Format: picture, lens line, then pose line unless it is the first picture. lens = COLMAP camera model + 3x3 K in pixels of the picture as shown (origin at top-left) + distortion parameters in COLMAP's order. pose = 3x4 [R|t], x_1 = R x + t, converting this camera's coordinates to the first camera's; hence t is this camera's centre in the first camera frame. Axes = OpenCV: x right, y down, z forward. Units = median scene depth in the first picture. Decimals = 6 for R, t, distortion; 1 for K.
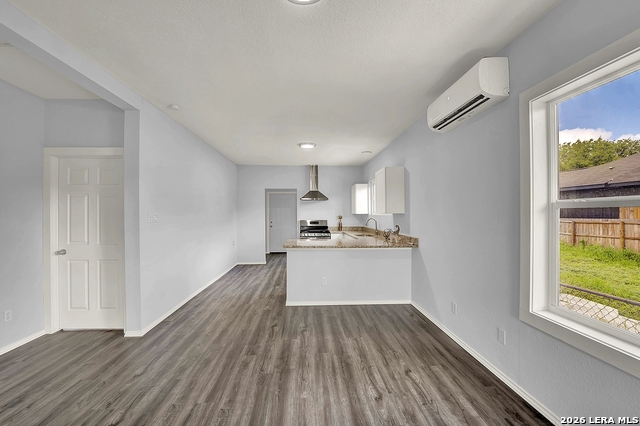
lens RADIAL K [[267.1, 0, 323.5], [0, 267.1, 210.4], [0, 0, 1]] dist [-0.031435, 0.003310]
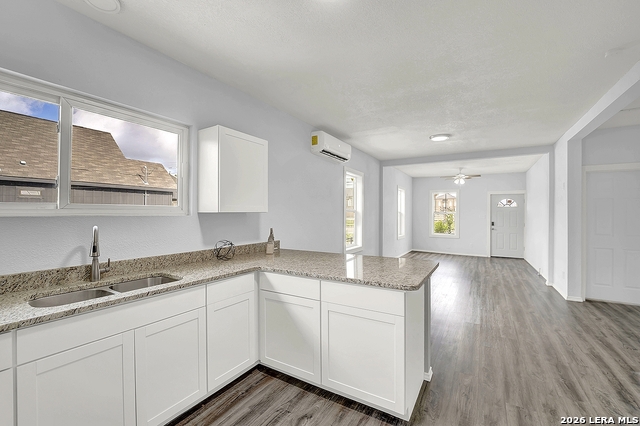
lens RADIAL K [[267.1, 0, 318.0], [0, 267.1, 212.0], [0, 0, 1]] dist [-0.031435, 0.003310]
pose [[-0.810194, 0.003057, 0.586154, -0.158697], [-0.008395, 0.999823, -0.016818, 0.013360], [-0.586102, -0.018546, -0.810025, 0.927247]]
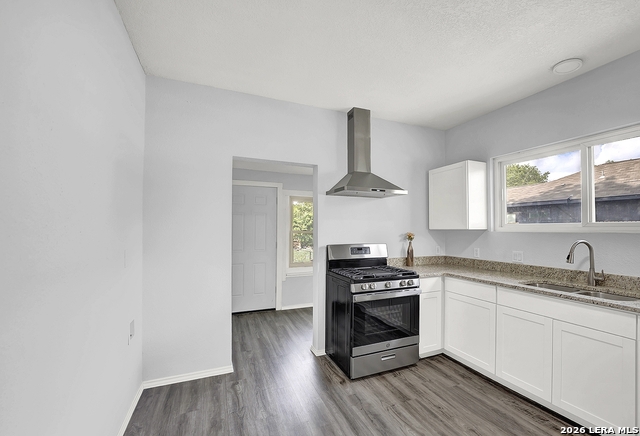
lens RADIAL K [[274.1, 0, 336.3], [0, 274.1, 222.6], [0, 0, 1]] dist [-0.040713, -0.000210]
pose [[0.941994, 0.008289, 0.335528, -0.224180], [-0.004684, 0.999922, -0.011552, 0.008682], [-0.335598, 0.009311, 0.941959, 0.653753]]
